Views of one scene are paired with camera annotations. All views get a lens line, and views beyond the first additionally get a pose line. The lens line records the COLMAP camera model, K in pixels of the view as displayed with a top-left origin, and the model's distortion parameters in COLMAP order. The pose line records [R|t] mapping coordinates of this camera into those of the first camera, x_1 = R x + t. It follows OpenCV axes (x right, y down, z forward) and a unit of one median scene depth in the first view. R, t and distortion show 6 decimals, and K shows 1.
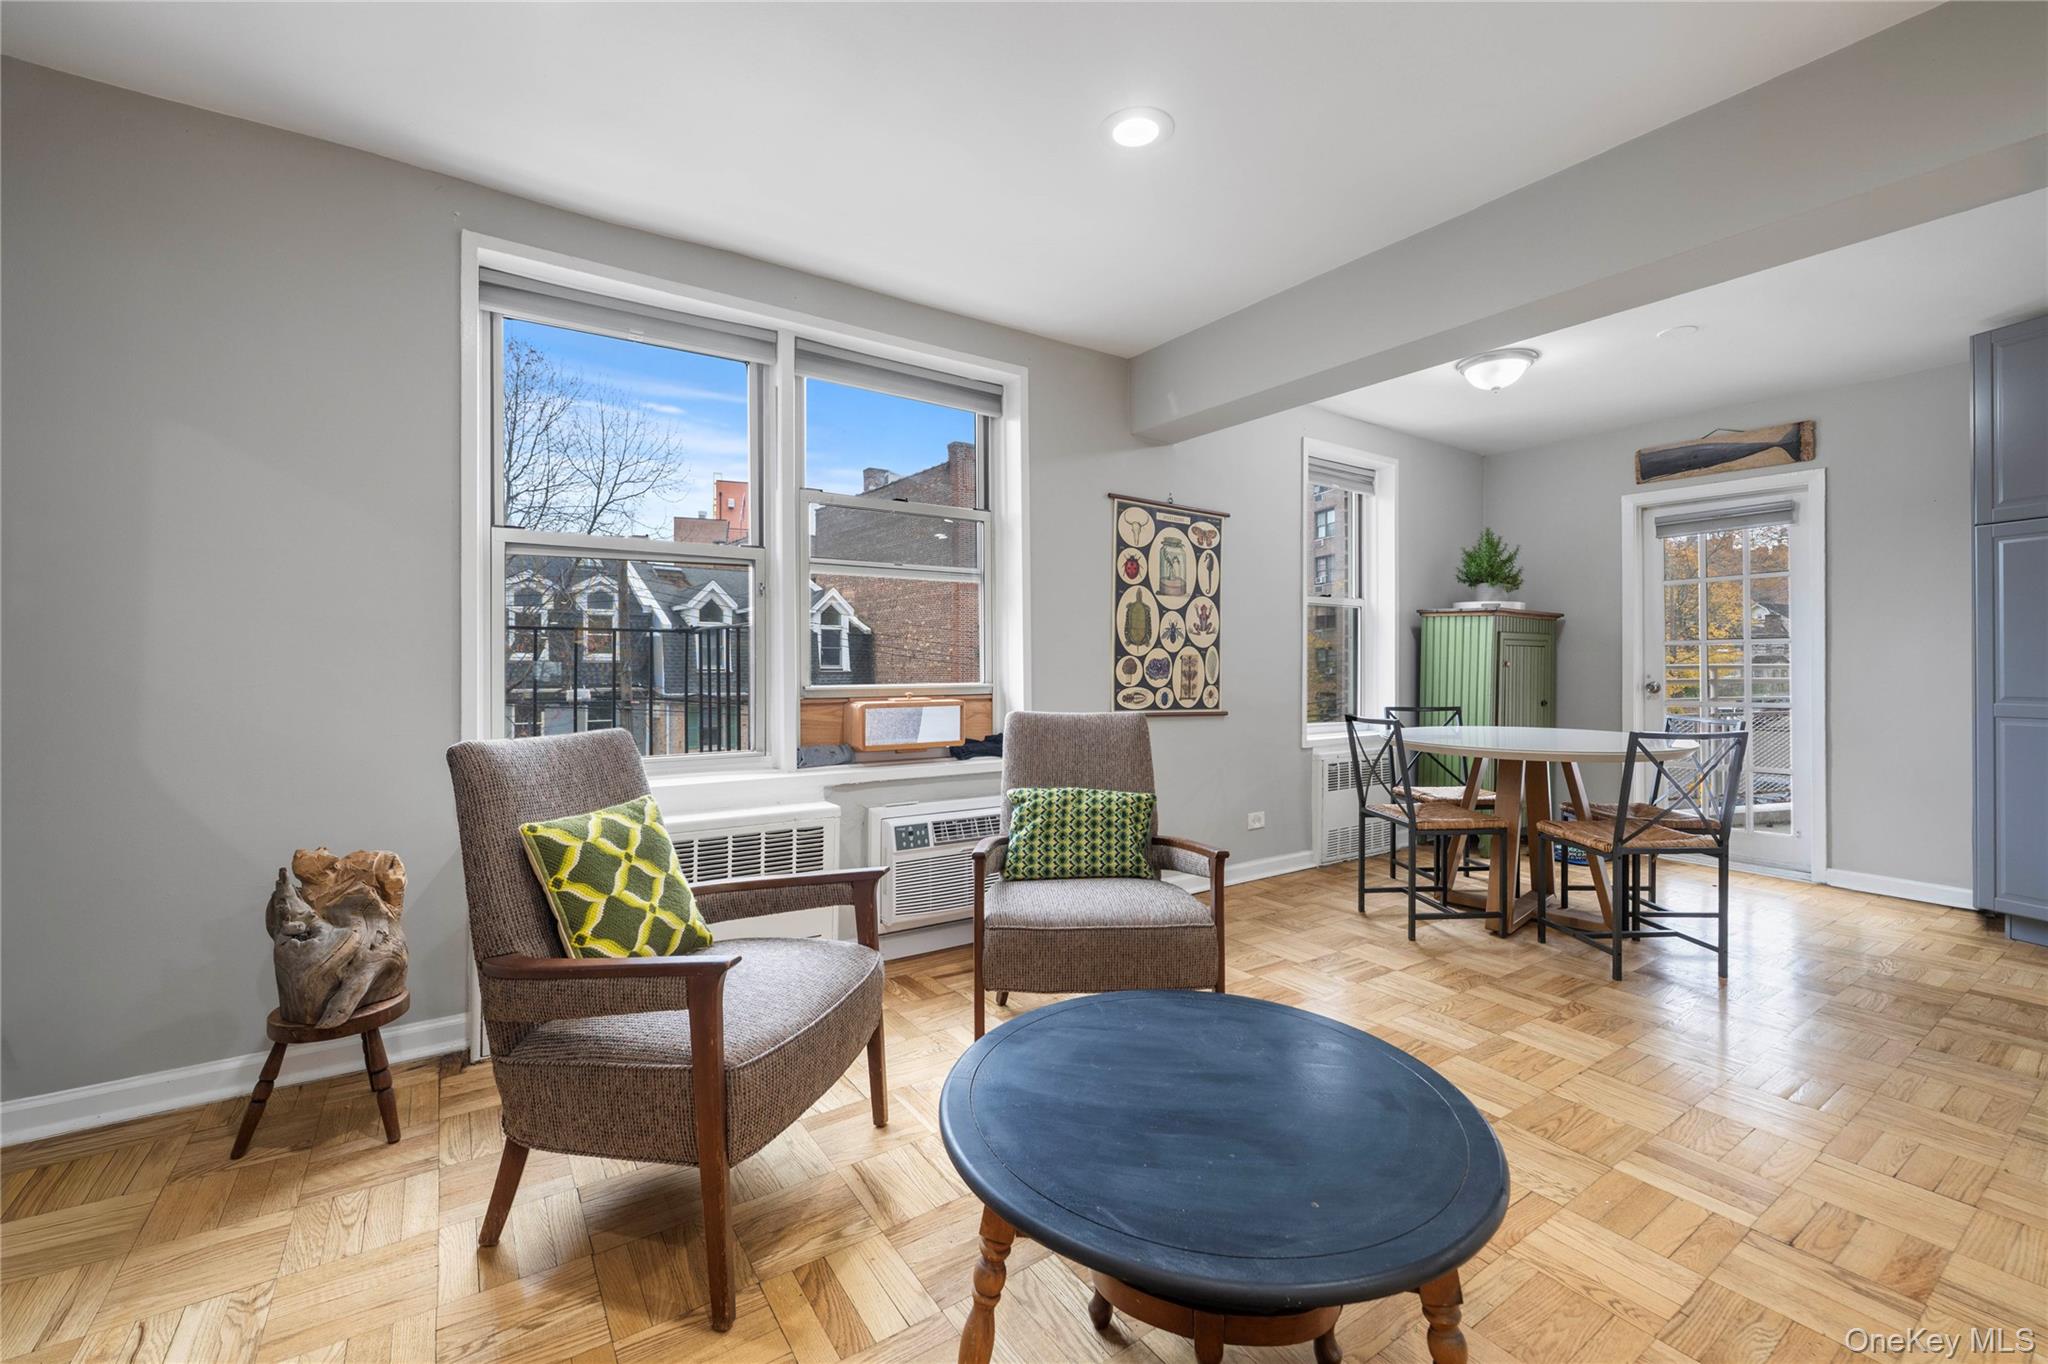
lens RADIAL K [[851.9, 0, 1024.9], [0, 851.9, 661.2], [0, 0, 1]] dist [-0.000102, -0.000082]
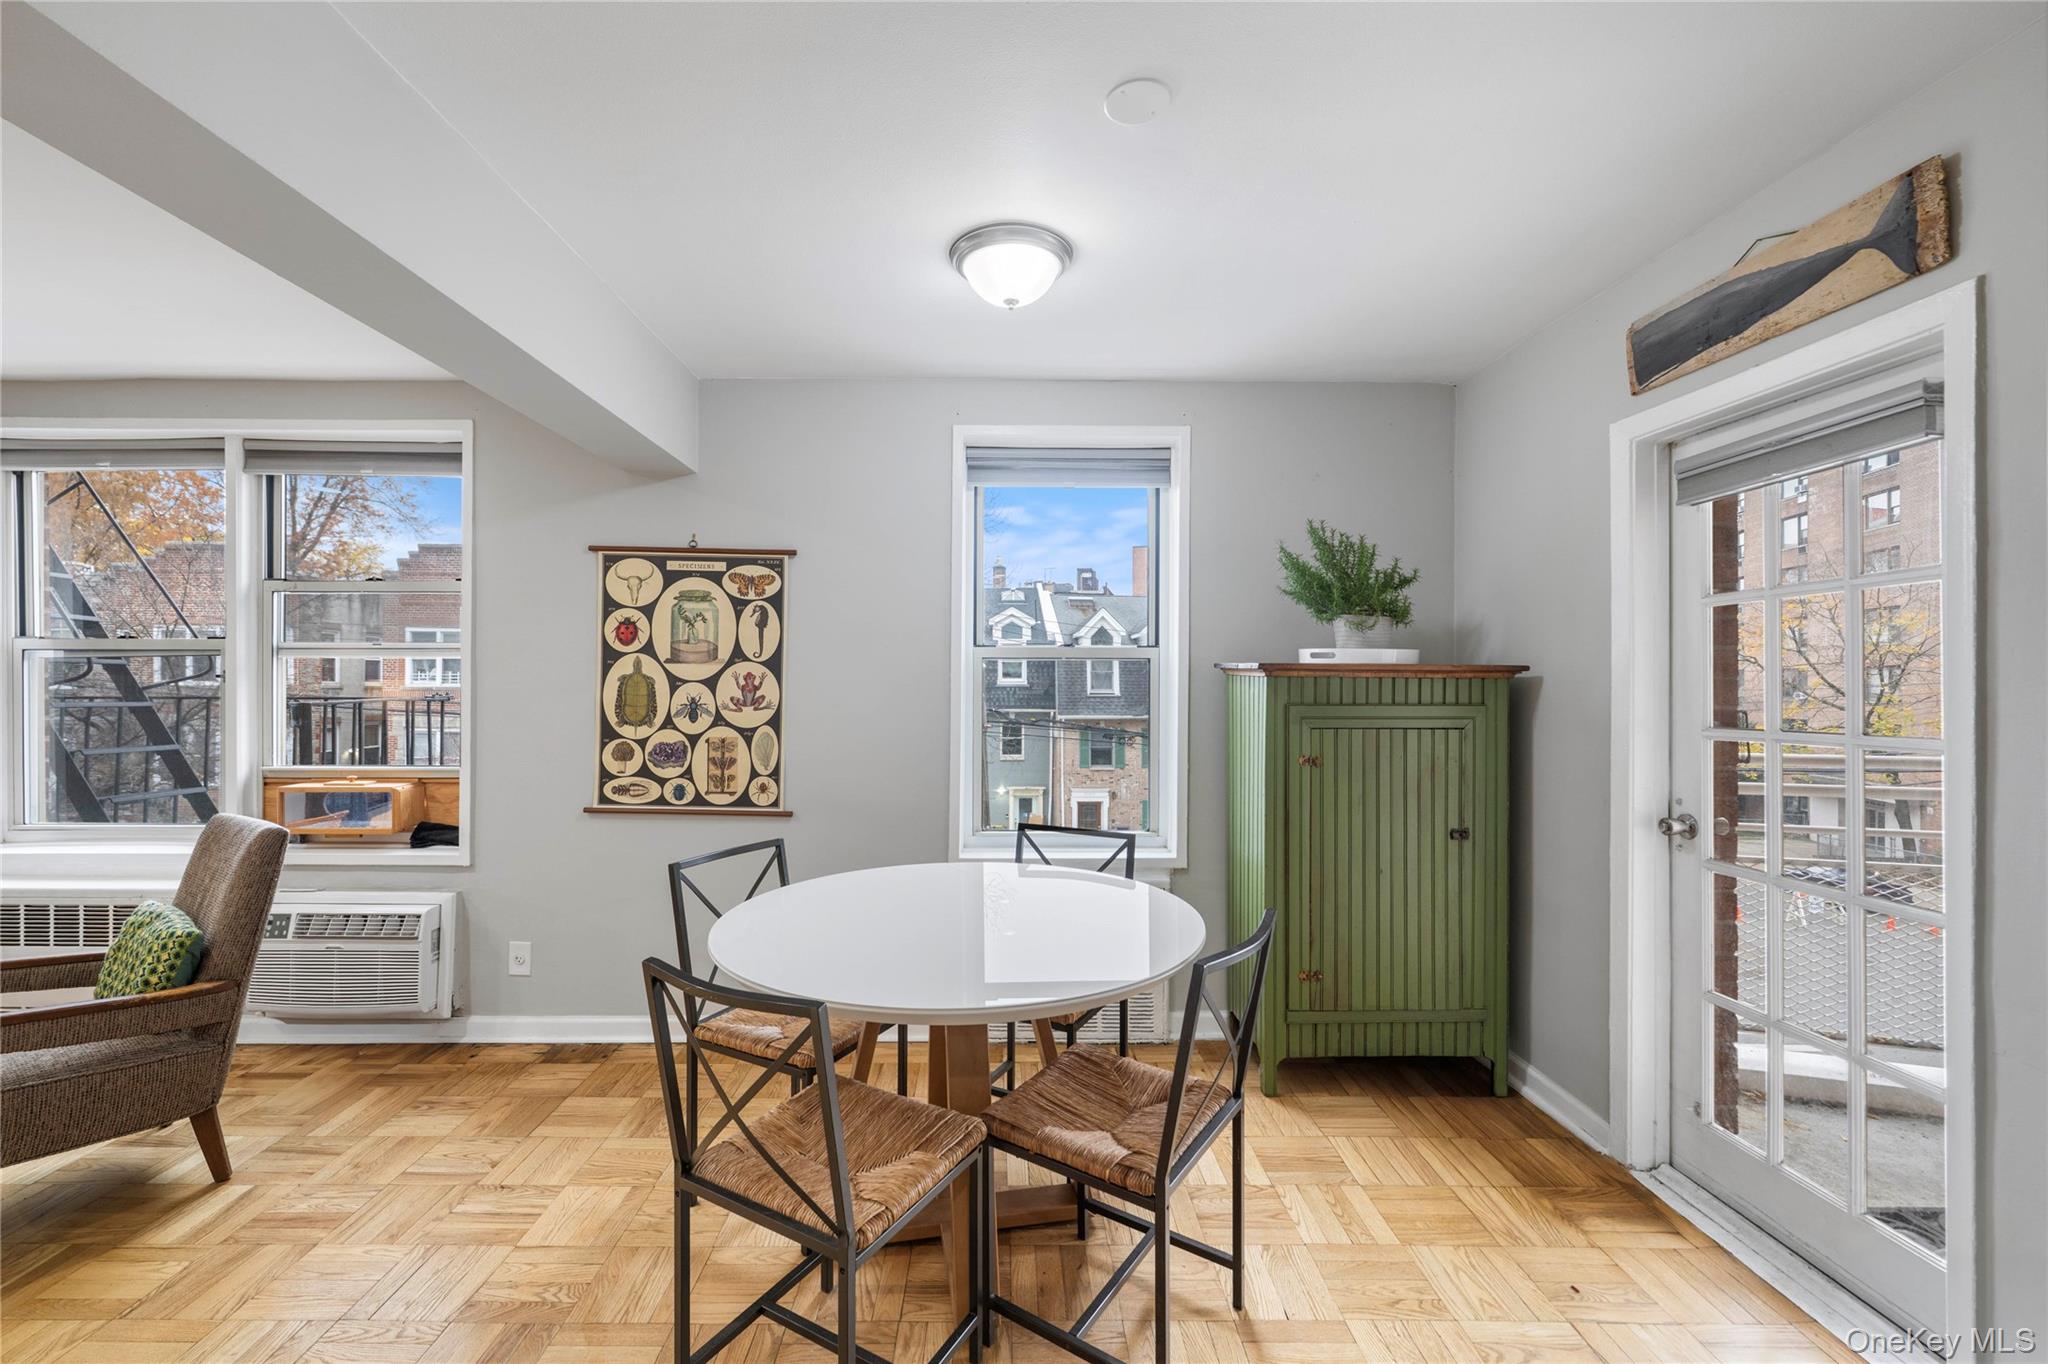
lens RADIAL K [[845.9, 0, 1000.7], [0, 845.9, 680.7], [0, 0, 1]] dist [-0.000525, -0.000086]
pose [[0.826091, 0.000637, -0.563536, 0.861839], [0.000616, 0.999998, 0.002034, -0.062266], [0.563536, -0.002027, 0.826089, 0.511151]]
